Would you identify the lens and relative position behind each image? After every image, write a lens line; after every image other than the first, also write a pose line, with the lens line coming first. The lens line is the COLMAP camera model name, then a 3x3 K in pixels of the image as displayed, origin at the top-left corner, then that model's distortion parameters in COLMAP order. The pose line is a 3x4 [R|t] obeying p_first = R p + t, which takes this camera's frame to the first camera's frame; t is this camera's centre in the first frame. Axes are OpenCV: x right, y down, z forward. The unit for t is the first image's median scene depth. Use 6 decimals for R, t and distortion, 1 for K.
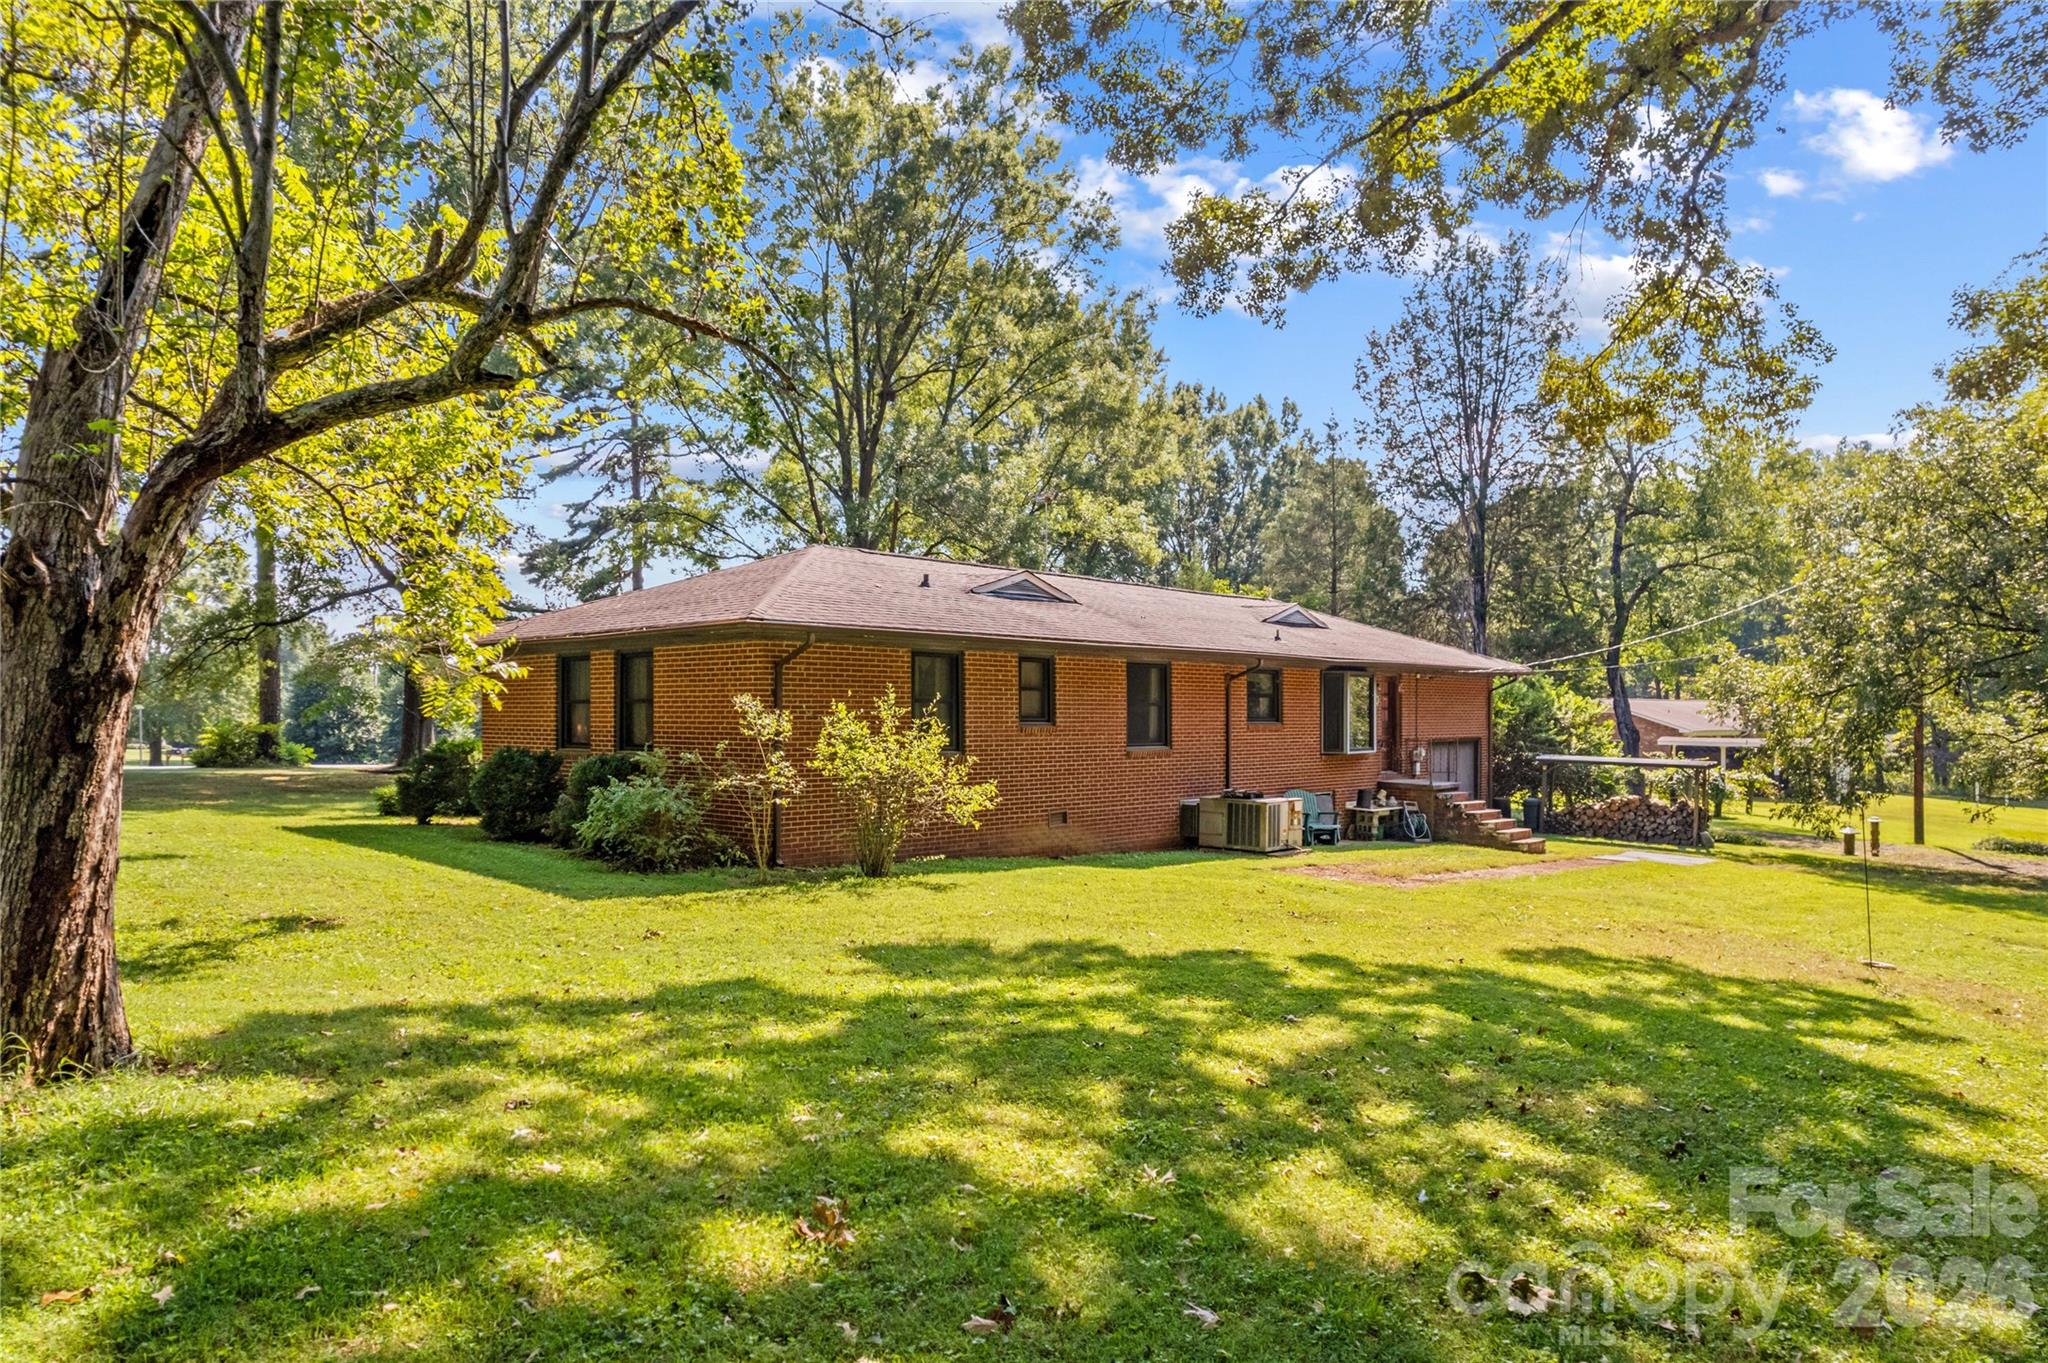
lens RADIAL K [[1317.5, 0, 1020.2], [0, 1317.5, 673.6], [0, 0, 1]] dist [-0.066923, 0.060060]
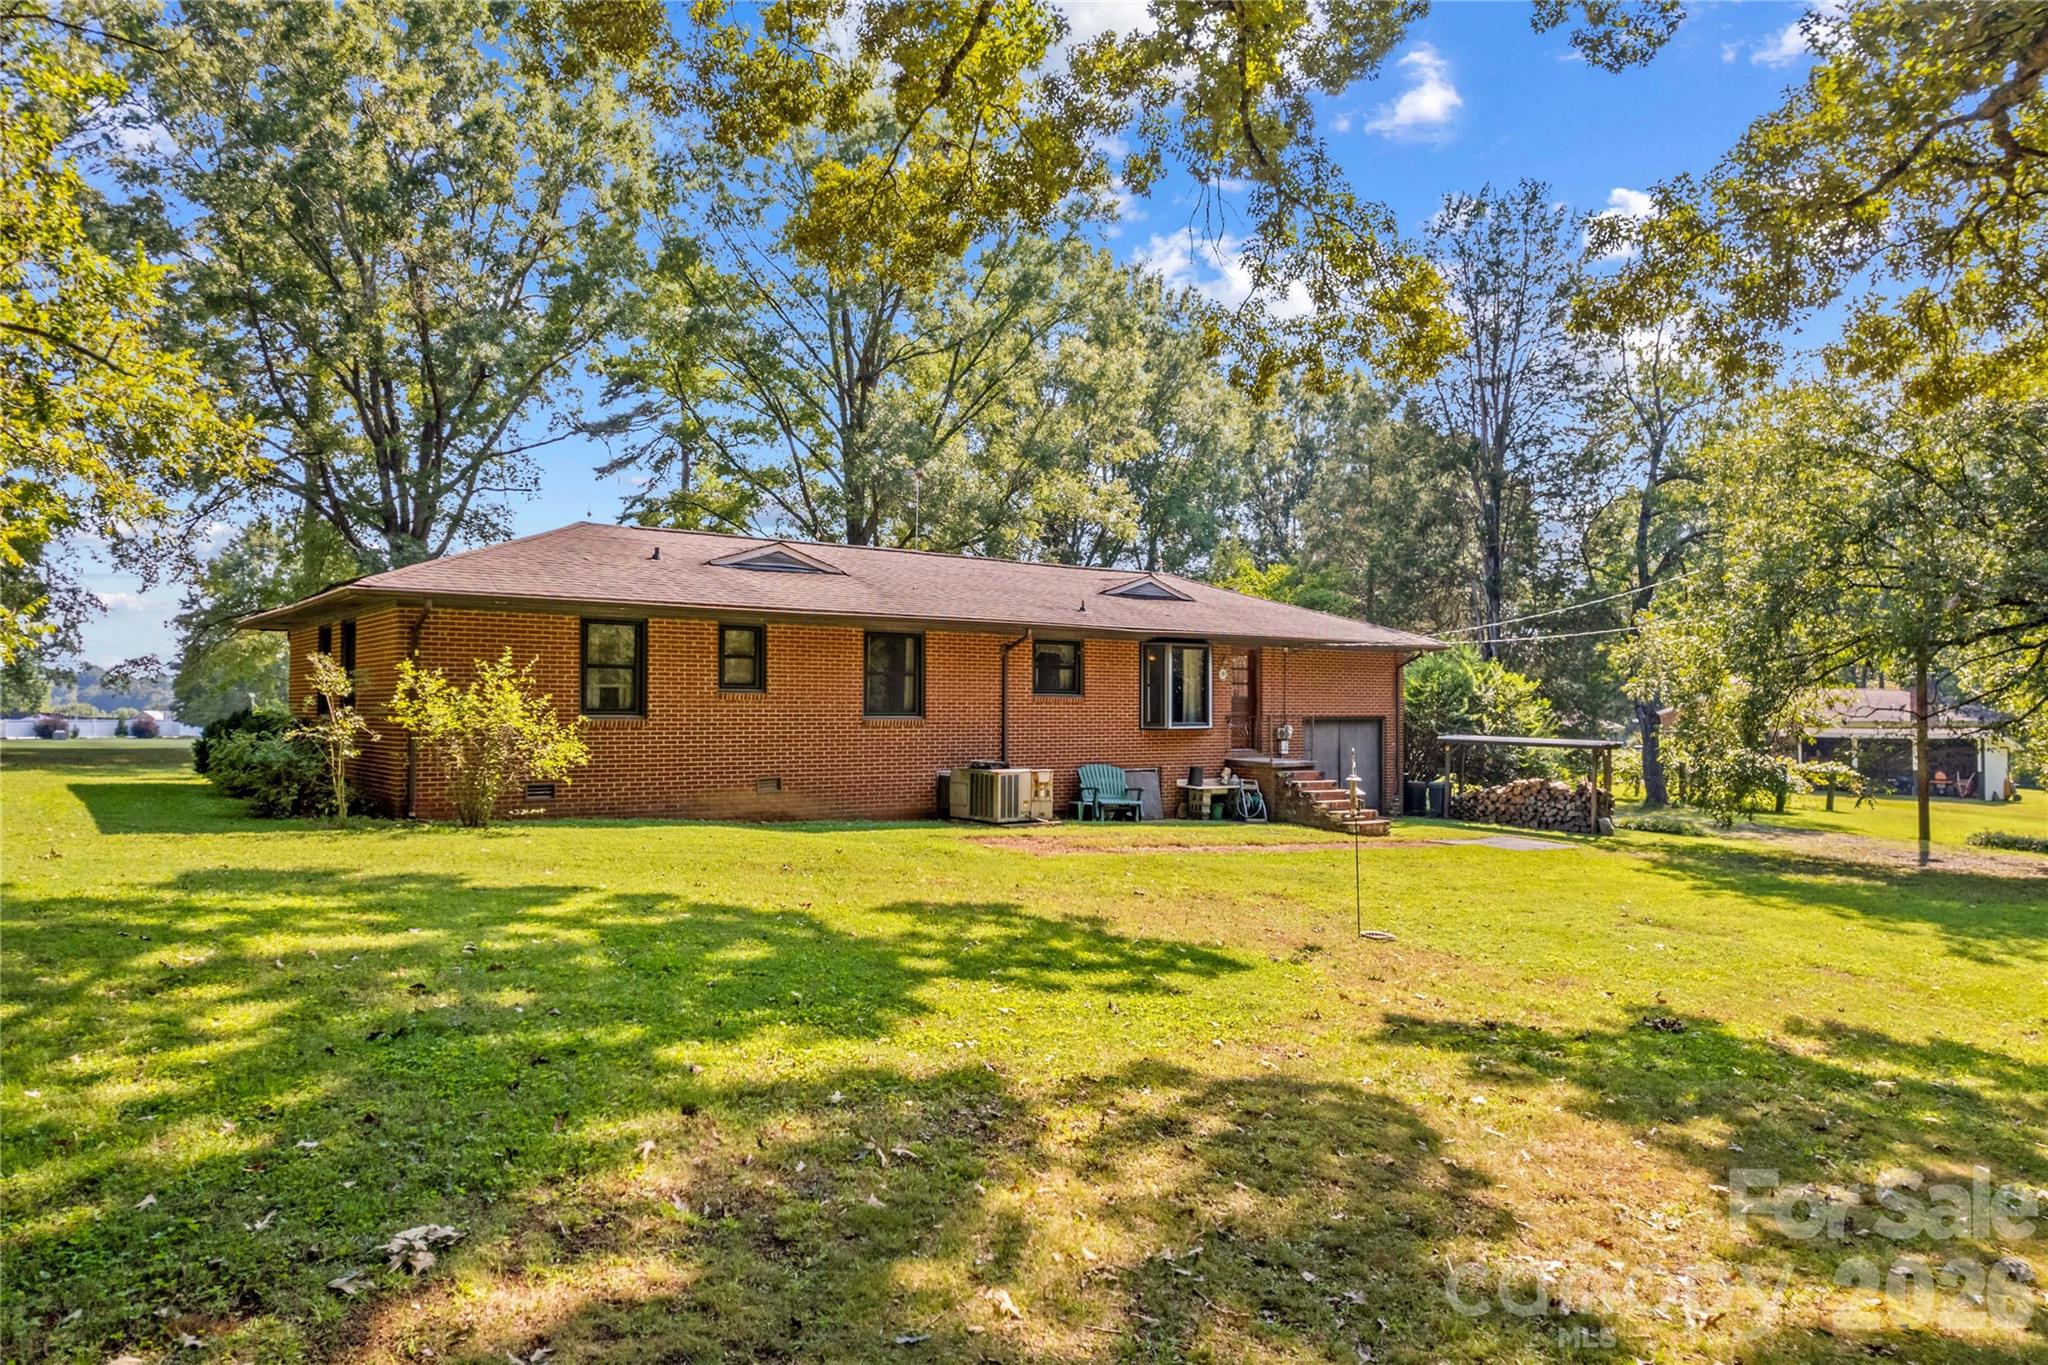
lens RADIAL K [[1360.1, 0, 1024.0], [0, 1360.1, 682.5], [0, 0, 1]] dist [-0.077343, 0.084246]
pose [[0.987425, -0.000648, -0.158085, 0.320239], [0.002408, 0.999937, 0.010940, 0.016698], [0.158068, -0.011183, 0.987365, -0.003552]]
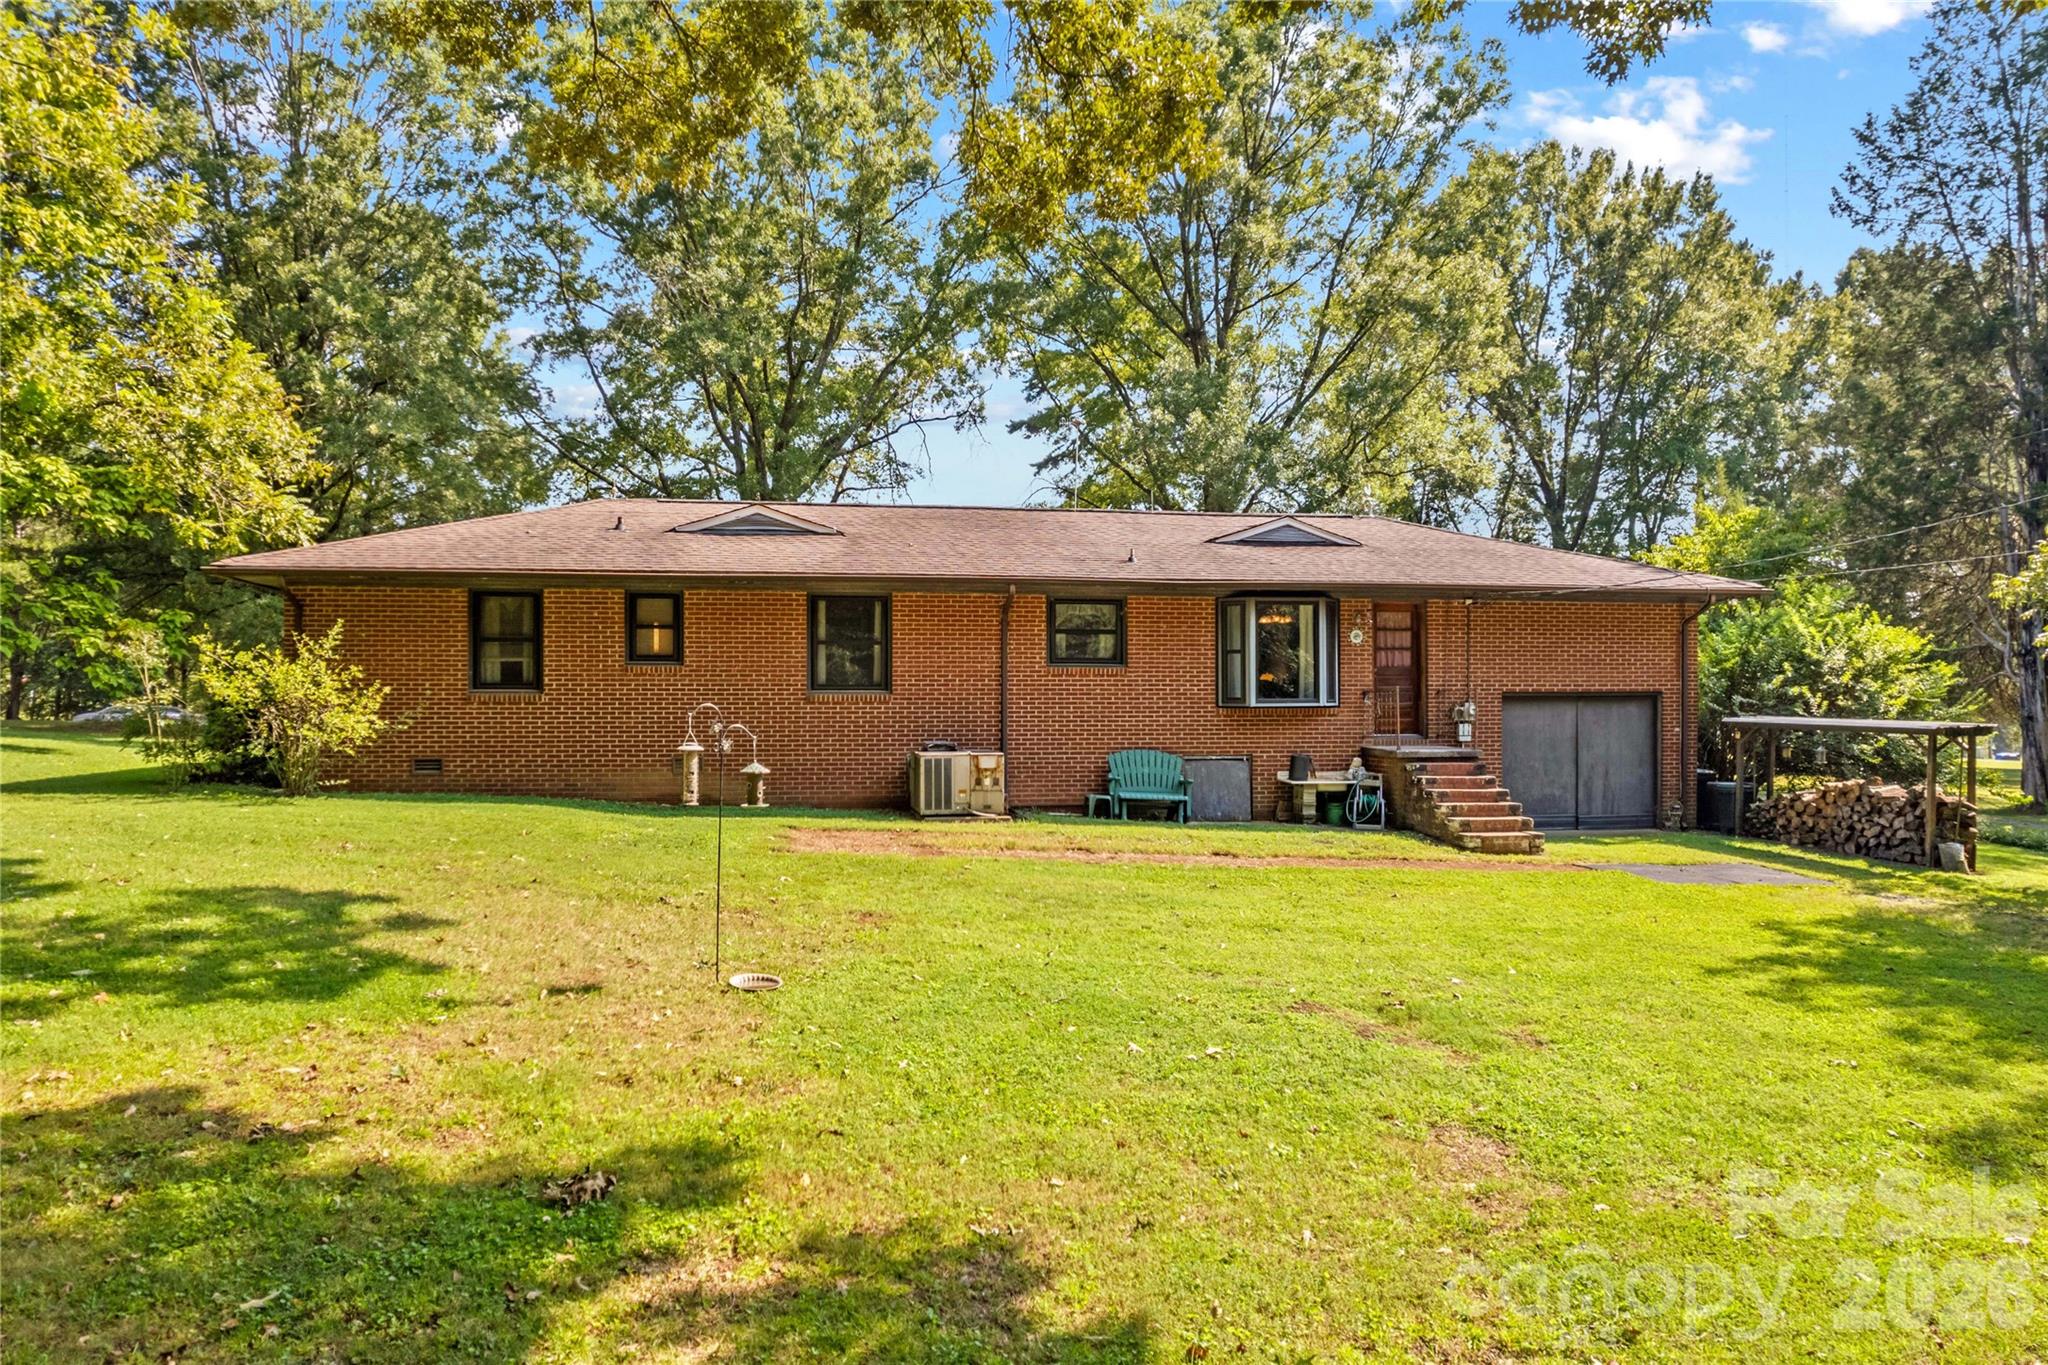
lens RADIAL K [[1360.1, 0, 1024.0], [0, 1360.1, 682.5], [0, 0, 1]] dist [-0.077343, 0.084246]
pose [[0.792592, -0.017764, -0.609494, 0.661299], [0.022755, 0.999741, 0.000453, 0.046540], [0.609328, -0.014228, 0.792791, 0.316664]]
